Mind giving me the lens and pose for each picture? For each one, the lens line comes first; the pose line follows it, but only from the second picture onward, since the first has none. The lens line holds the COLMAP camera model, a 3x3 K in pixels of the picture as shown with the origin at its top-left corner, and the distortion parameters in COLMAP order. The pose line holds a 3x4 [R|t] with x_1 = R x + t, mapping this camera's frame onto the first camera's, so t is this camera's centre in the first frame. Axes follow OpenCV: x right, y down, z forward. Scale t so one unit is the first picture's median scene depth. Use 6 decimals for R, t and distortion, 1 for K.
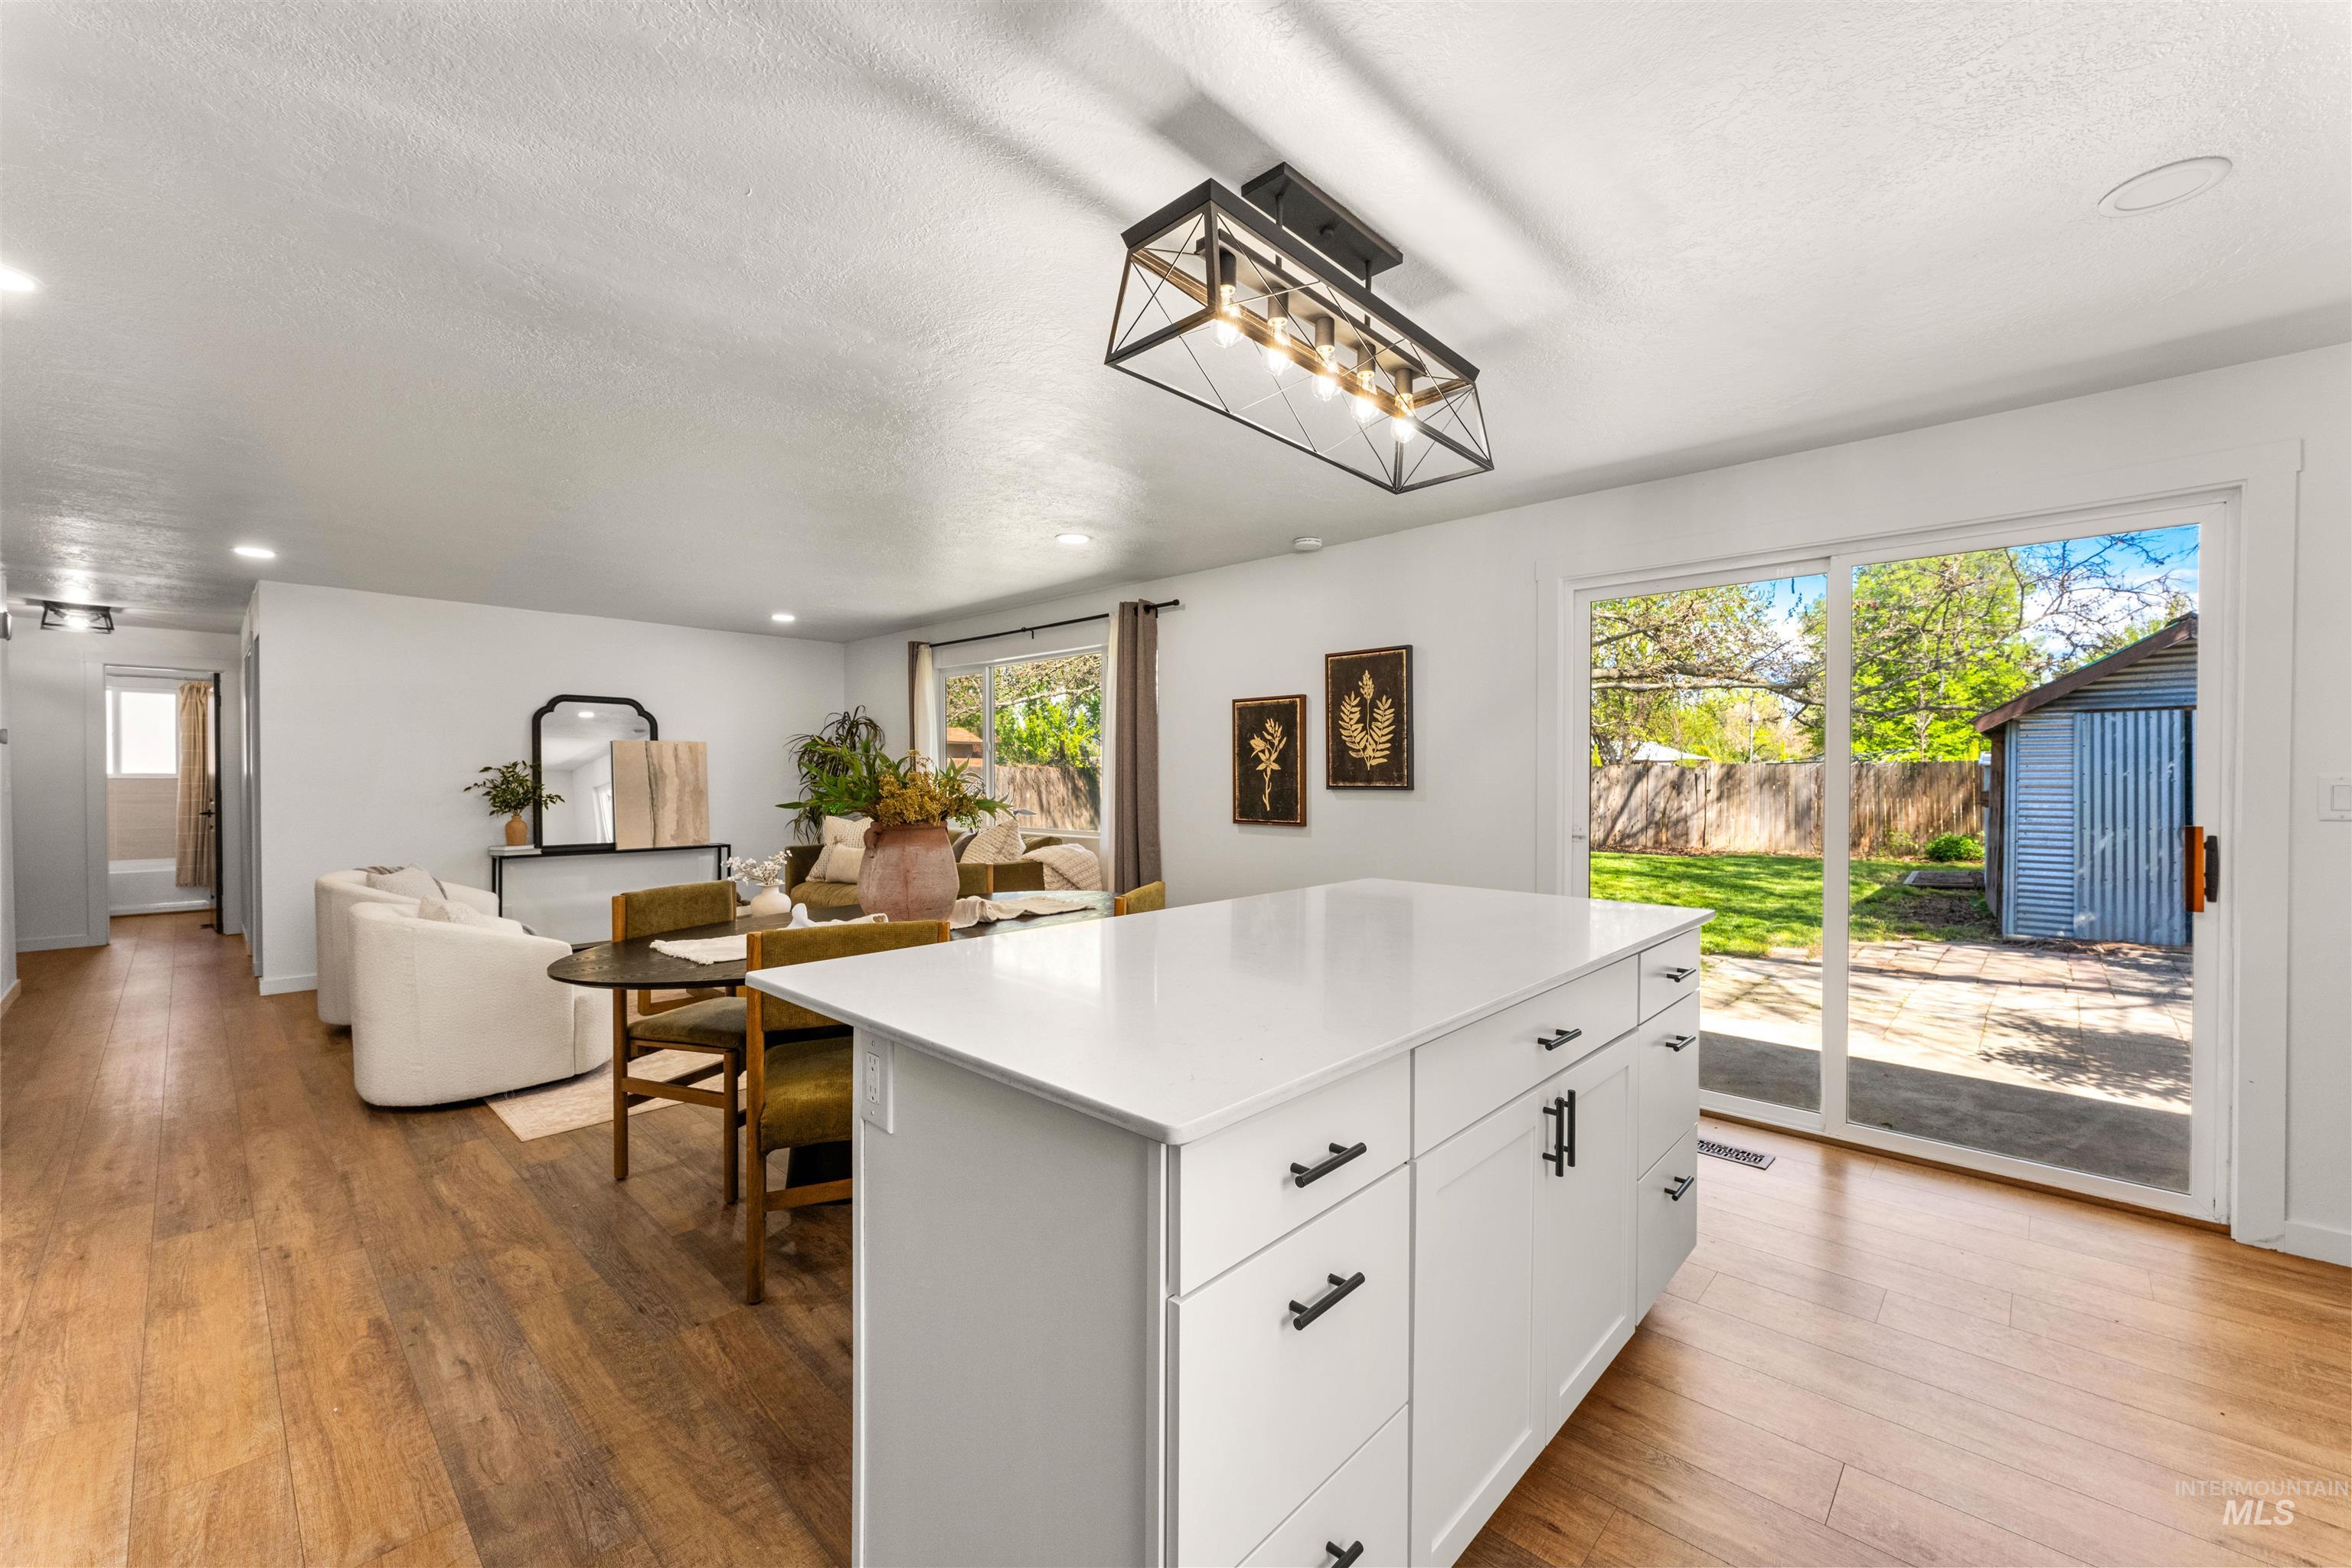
lens RADIAL K [[943.2, 0, 1184.3], [0, 943.2, 787.6], [0, 0, 1]] dist [-0.000328, 0.000715]
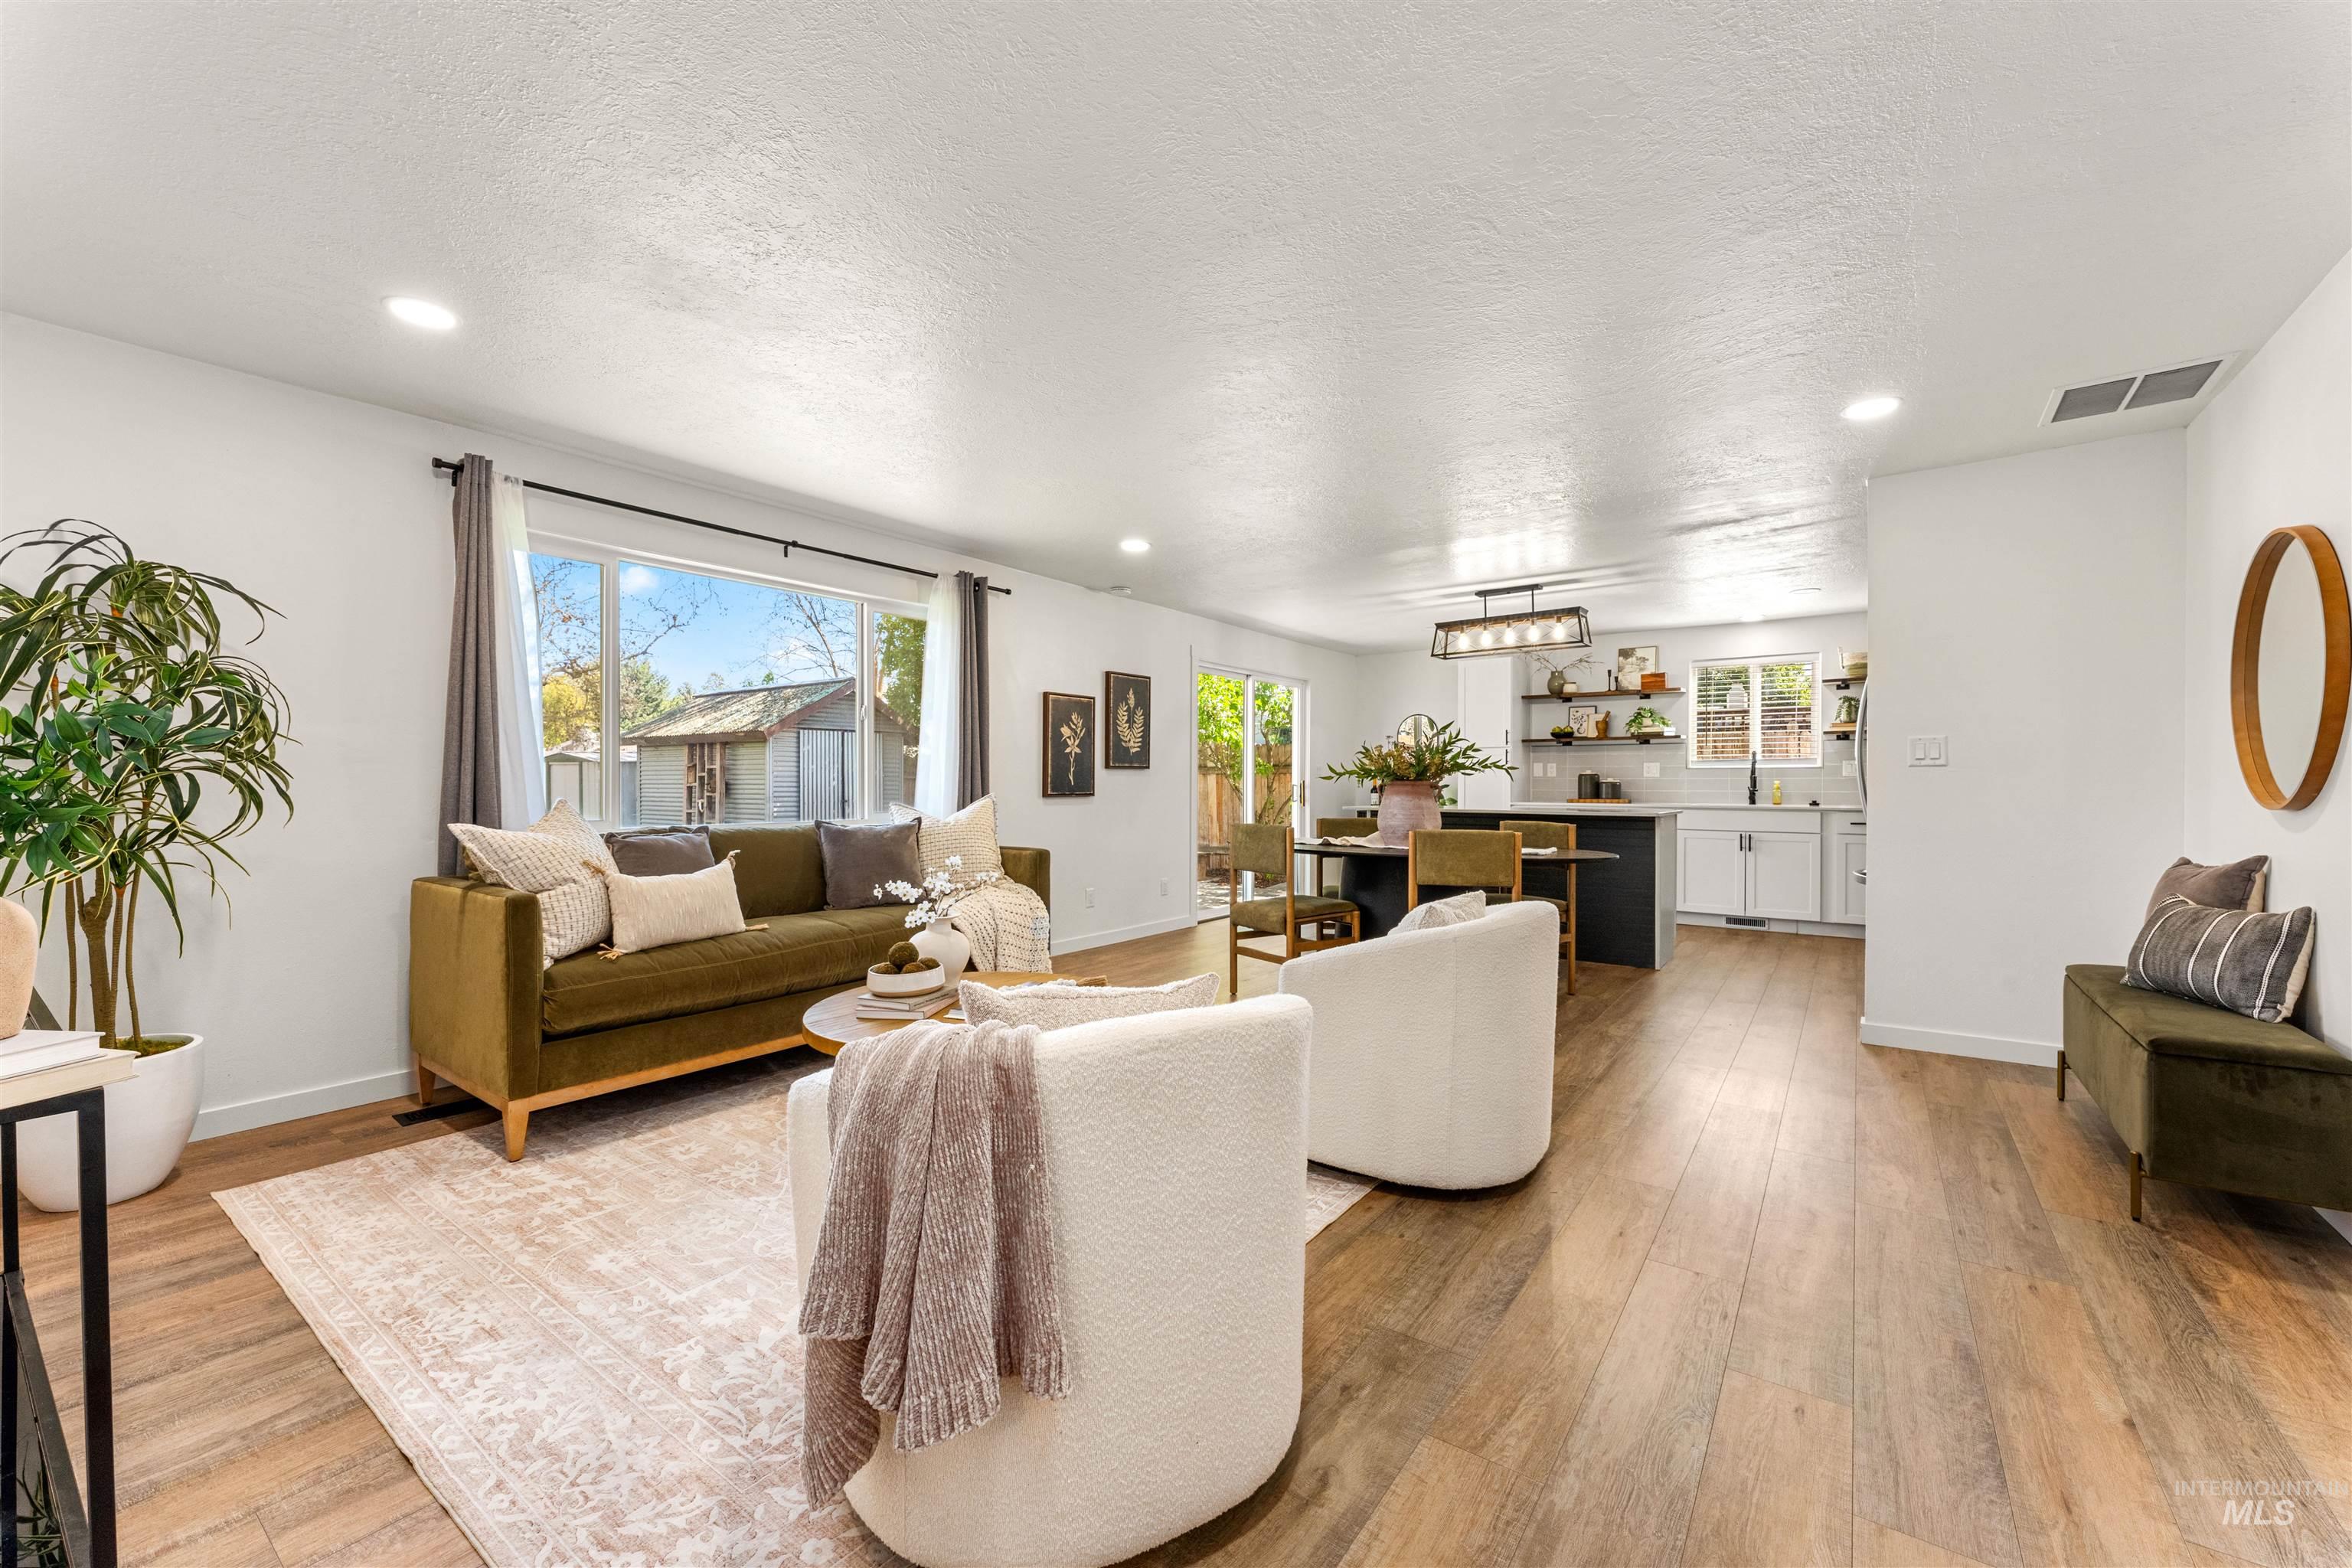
lens RADIAL K [[943.2, 0, 1171.1], [0, 943.2, 769.5], [0, 0, 1]] dist [-0.000328, 0.000715]
pose [[-0.130405, 0.012693, 0.991380, -0.909941], [0.011959, 0.999865, -0.011229, 0.015391], [-0.991389, 0.010391, -0.130539, 0.799449]]
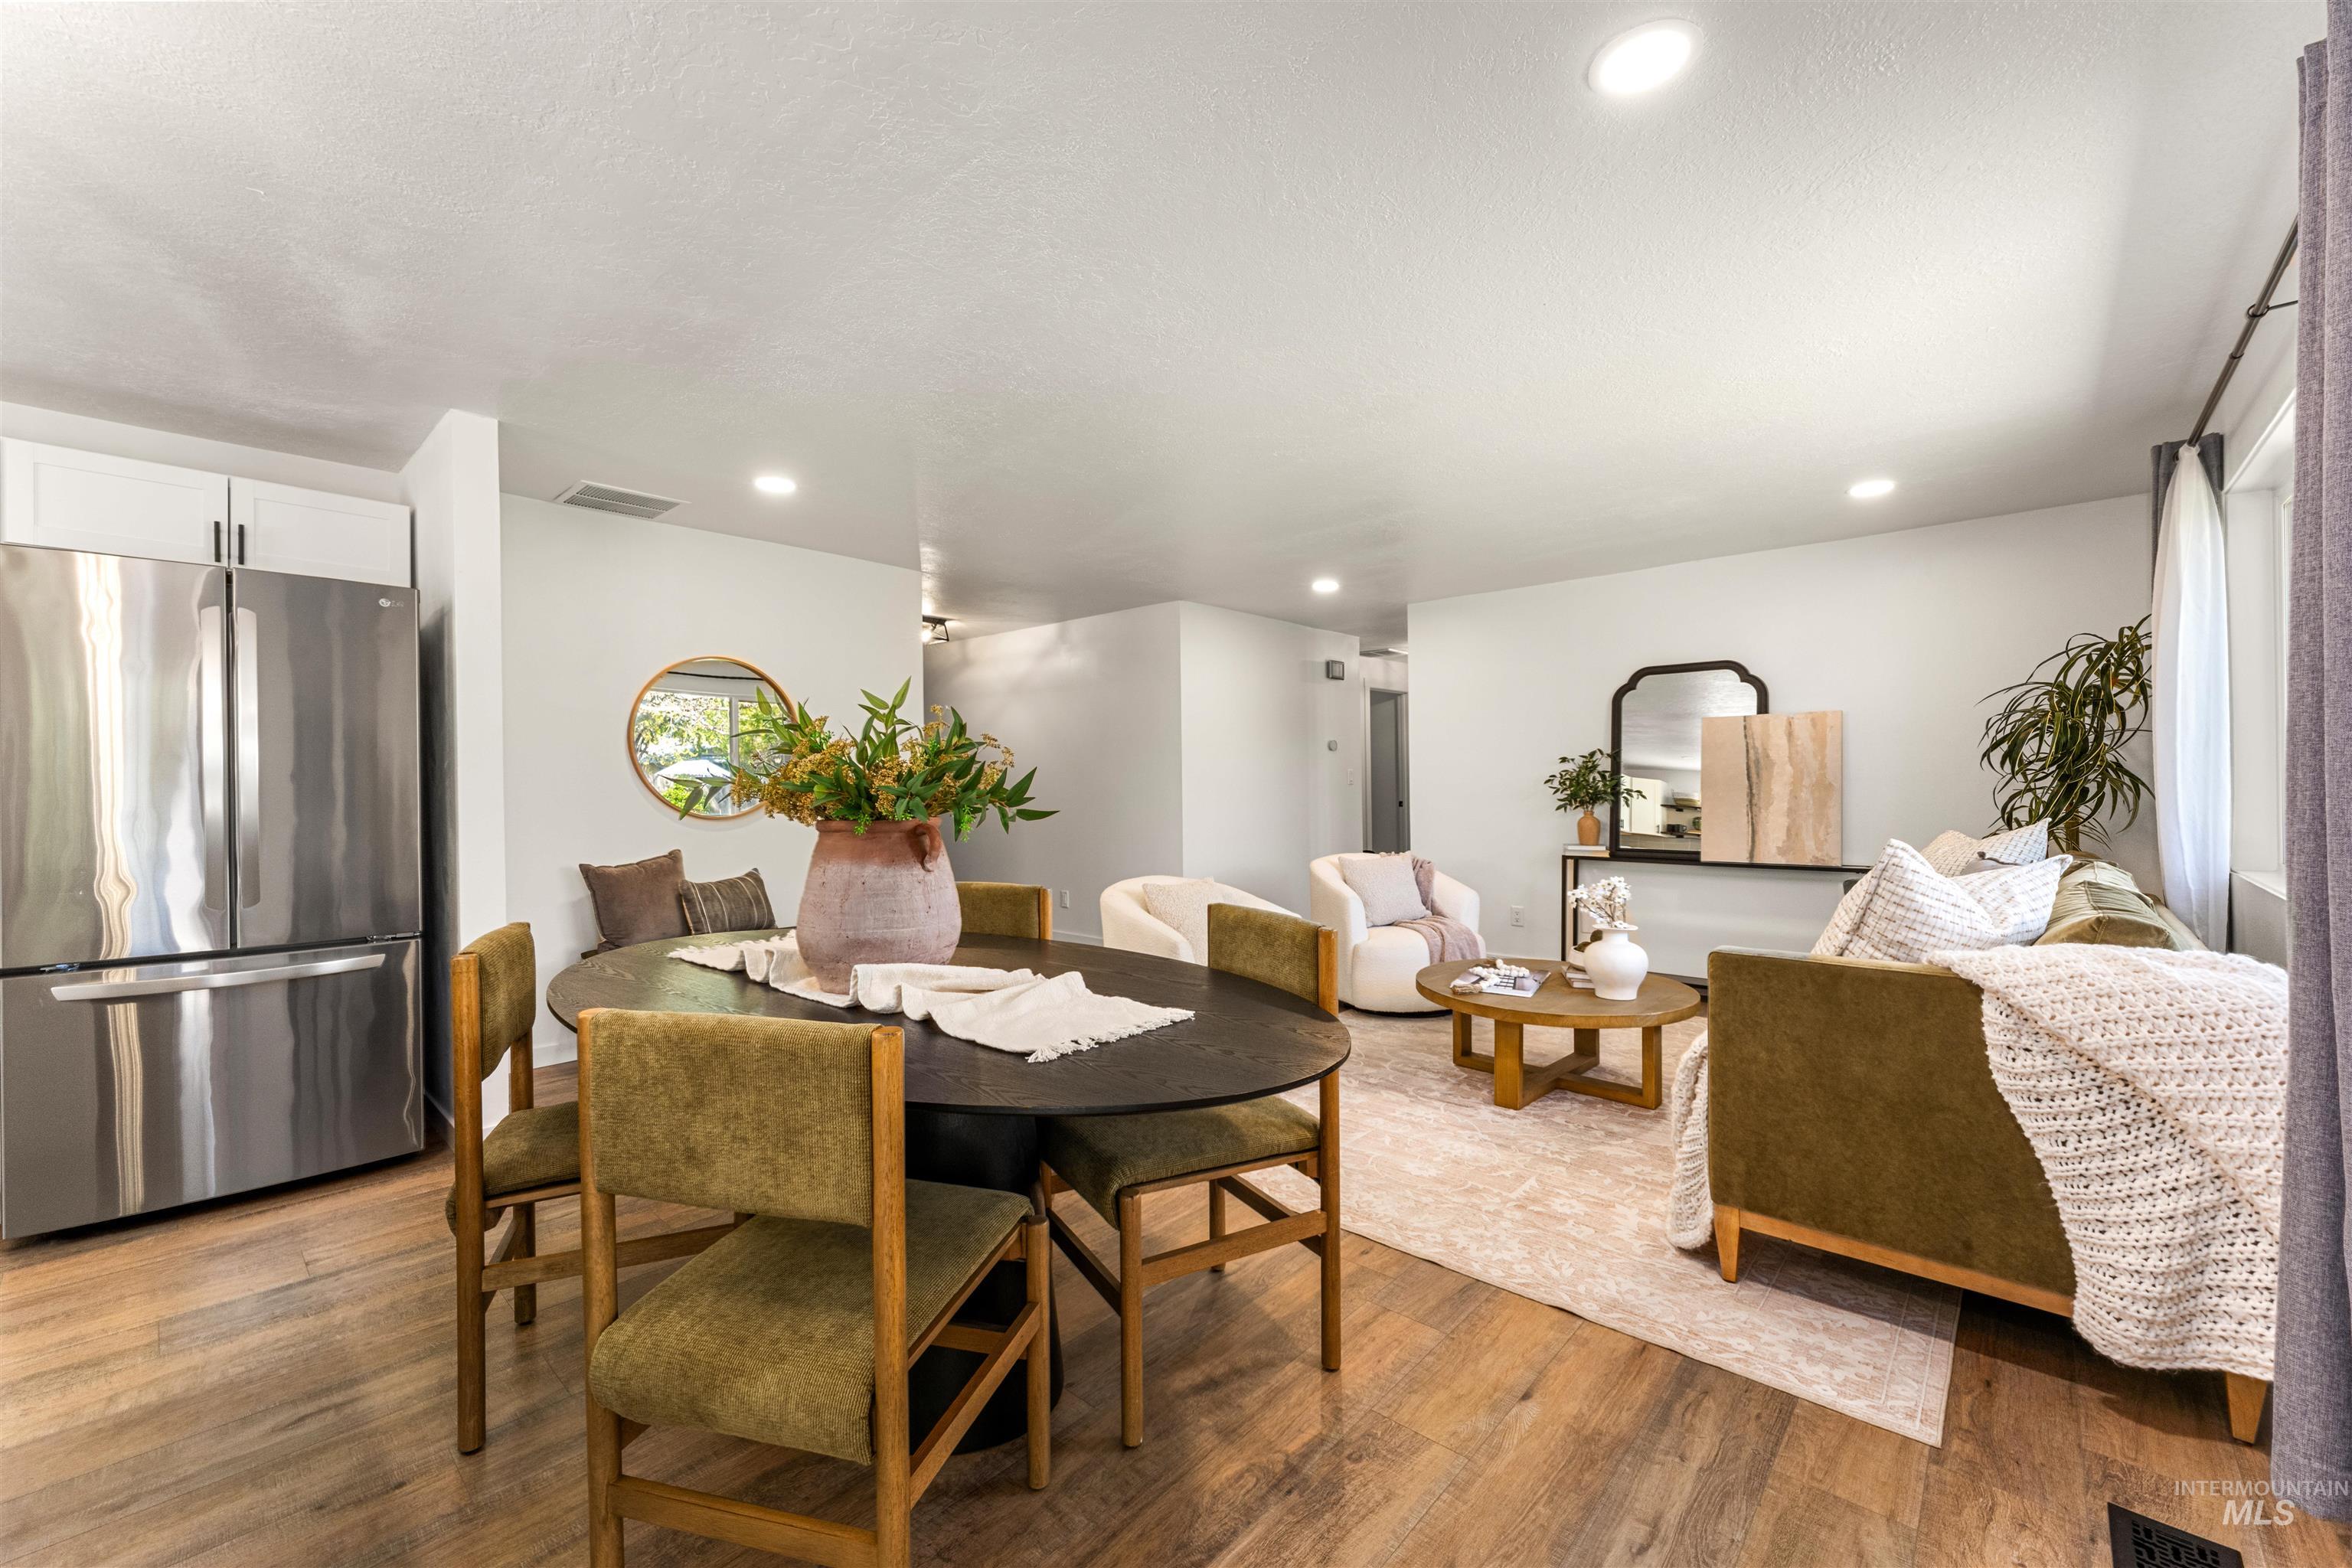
lens RADIAL K [[943.2, 0, 1161.6], [0, 943.2, 786.0], [0, 0, 1]] dist [-0.000328, 0.000715]
pose [[0.002632, 0.000438, -0.999996, 0.174415], [-0.004035, 0.999992, 0.000427, 0.006875], [0.999988, 0.004034, 0.002634, 0.596738]]
